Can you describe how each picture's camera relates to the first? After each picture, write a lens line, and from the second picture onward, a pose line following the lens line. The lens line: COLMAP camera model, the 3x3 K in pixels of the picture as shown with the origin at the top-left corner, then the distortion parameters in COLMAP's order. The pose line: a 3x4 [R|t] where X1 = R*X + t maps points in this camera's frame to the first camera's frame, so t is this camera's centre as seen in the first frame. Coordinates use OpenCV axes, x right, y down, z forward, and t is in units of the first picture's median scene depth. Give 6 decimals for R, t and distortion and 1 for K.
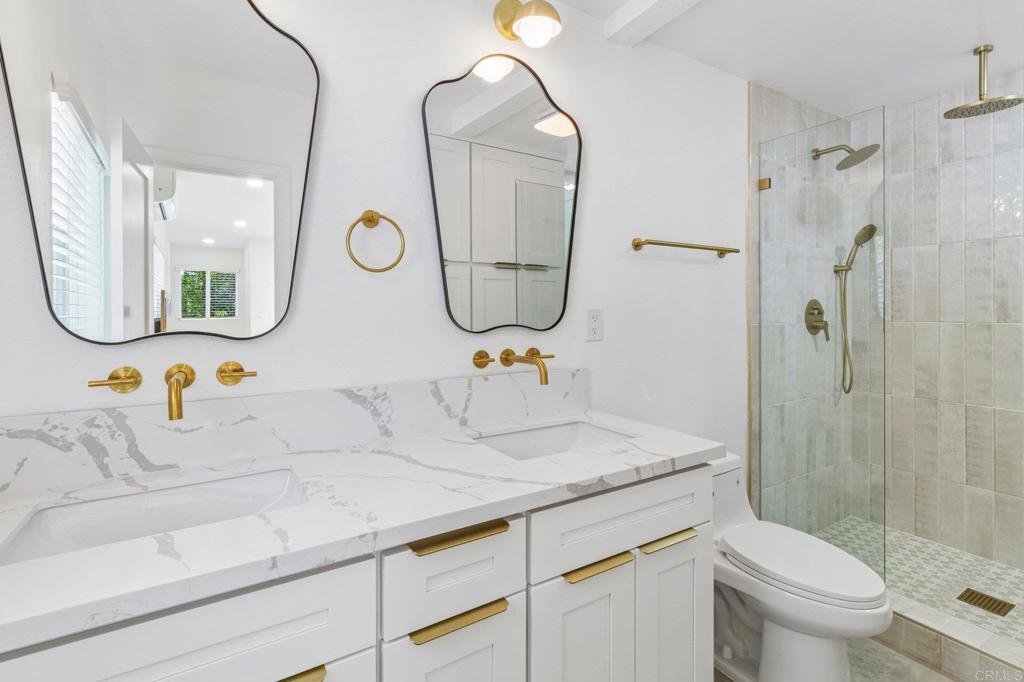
lens RADIAL K [[469.9, 0, 511.3], [0, 469.9, 333.5], [0, 0, 1]] dist [0.001295, -0.000059]
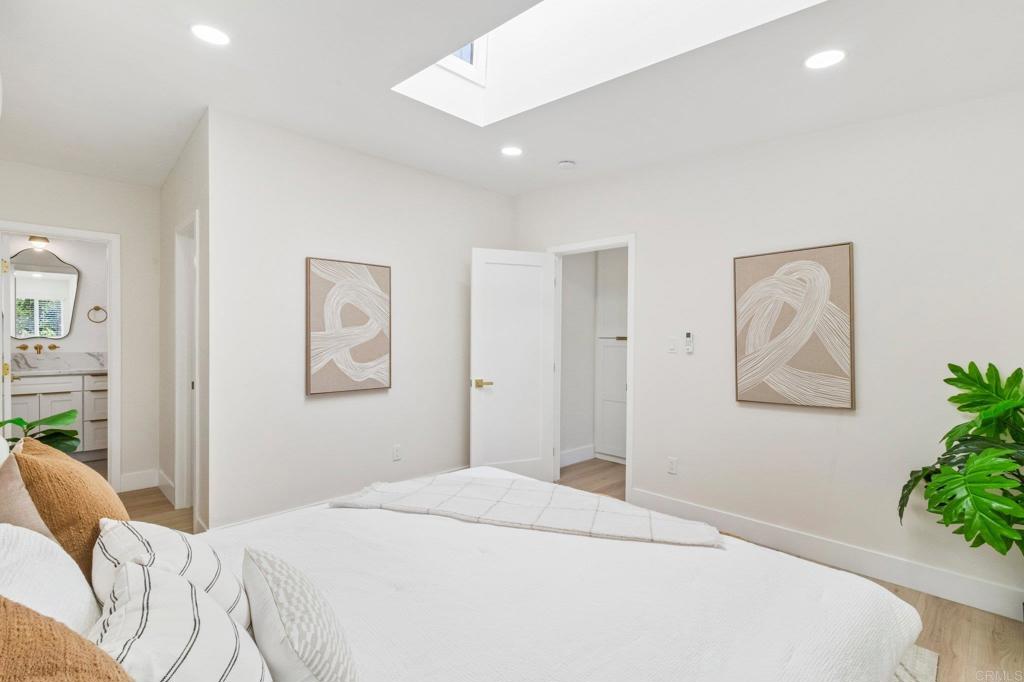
lens RADIAL K [[469.9, 0, 512.7], [0, 469.9, 347.7], [0, 0, 1]] dist [0.001295, -0.000059]
pose [[0.972265, 0.013404, 0.233500, 2.600236], [-0.013086, 0.999910, -0.002911, 0.052580], [-0.233518, -0.000226, 0.972353, -4.350198]]
